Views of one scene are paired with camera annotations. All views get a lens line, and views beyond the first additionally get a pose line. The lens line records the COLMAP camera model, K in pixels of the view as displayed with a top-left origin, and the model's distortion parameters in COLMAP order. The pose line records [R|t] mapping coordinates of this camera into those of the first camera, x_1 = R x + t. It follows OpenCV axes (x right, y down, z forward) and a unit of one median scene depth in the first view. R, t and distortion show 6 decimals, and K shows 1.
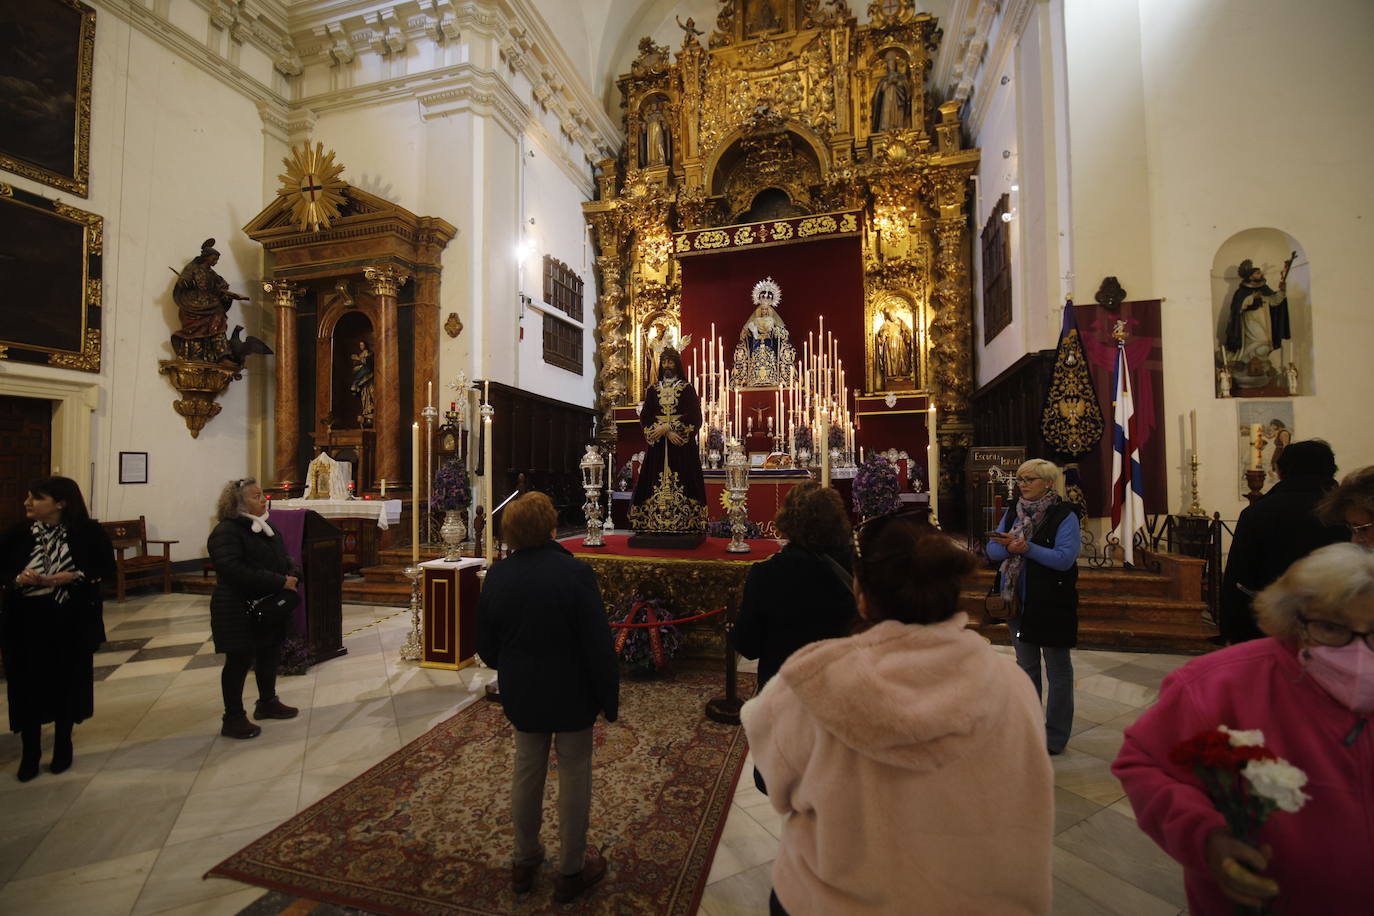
lens RADIAL K [[598.9, 0, 677.8], [0, 598.9, 459.2], [0, 0, 1]] dist [0.002547, -0.012227]
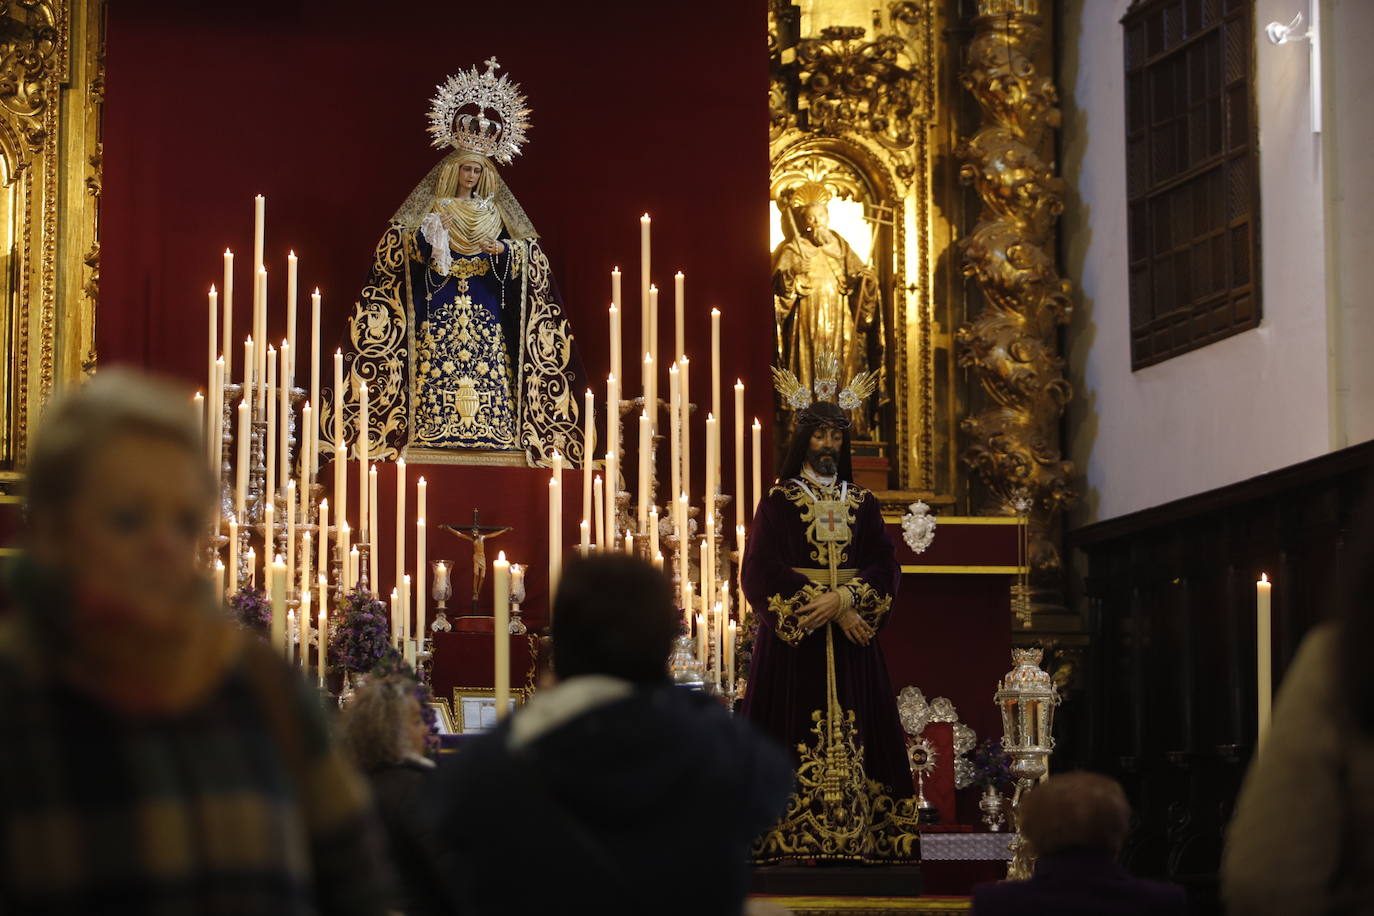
lens RADIAL K [[3808.4, 0, 619.0], [0, 3808.4, 455.5], [0, 0, 1]] dist [-0.126321, 1.319181]
pose [[0.861436, 0.061666, 0.504108, -0.677797], [-0.015833, 0.995379, -0.094705, 0.044926], [-0.507619, 0.073601, 0.858432, -0.531349]]
